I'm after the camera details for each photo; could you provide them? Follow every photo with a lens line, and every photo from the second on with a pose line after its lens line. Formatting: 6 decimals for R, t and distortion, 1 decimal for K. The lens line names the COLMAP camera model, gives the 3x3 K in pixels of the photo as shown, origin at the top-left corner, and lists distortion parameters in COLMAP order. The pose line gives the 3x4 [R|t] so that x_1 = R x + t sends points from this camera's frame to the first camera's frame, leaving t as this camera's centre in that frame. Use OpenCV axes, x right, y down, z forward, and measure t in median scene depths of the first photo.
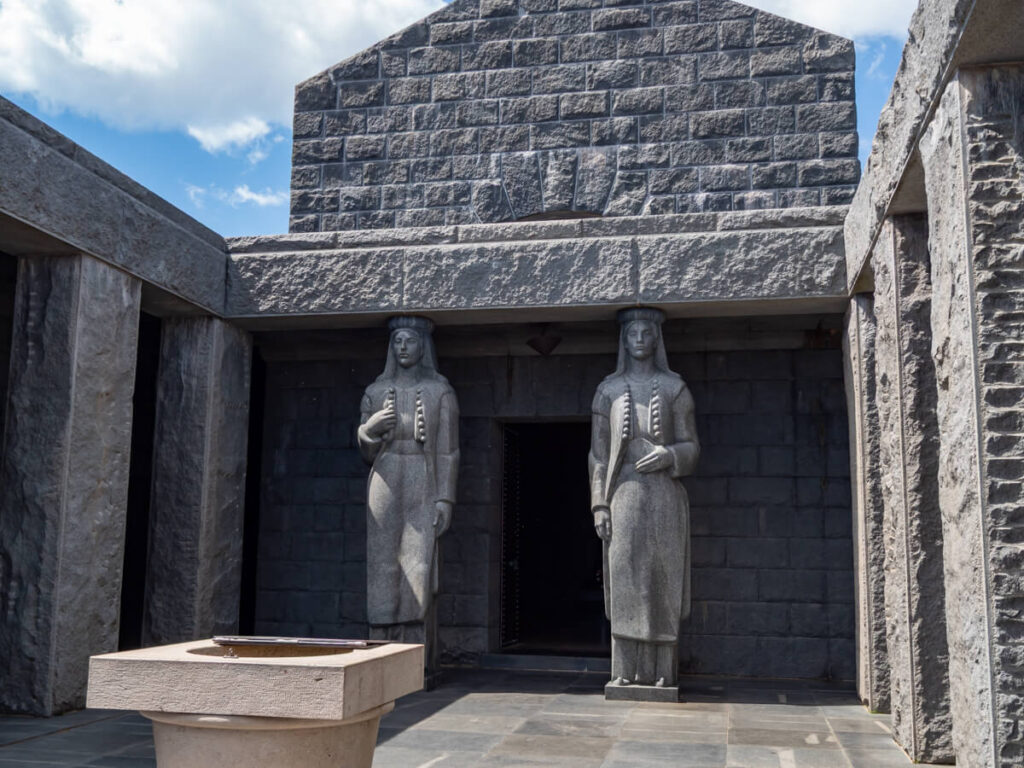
lens RADIAL K [[890.2, 0, 512.0], [0, 890.2, 384.0], [0, 0, 1]] dist [-0.000032, 0.002917]
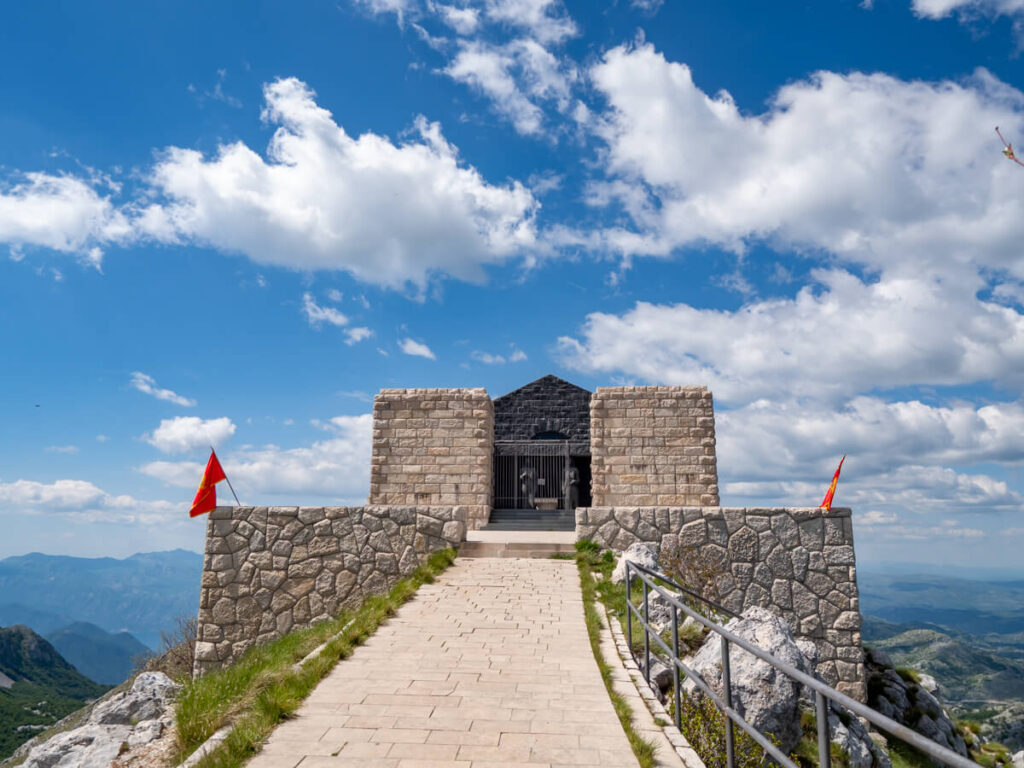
lens RADIAL K [[677.9, 0, 512.0], [0, 677.9, 384.0], [0, 0, 1]] dist [0.000052, 0.000998]
pose [[0.987540, 0.032299, 0.154015, -0.726484], [-0.018172, 0.995569, -0.092267, -0.107191], [-0.156312, 0.088318, 0.983751, -2.614469]]
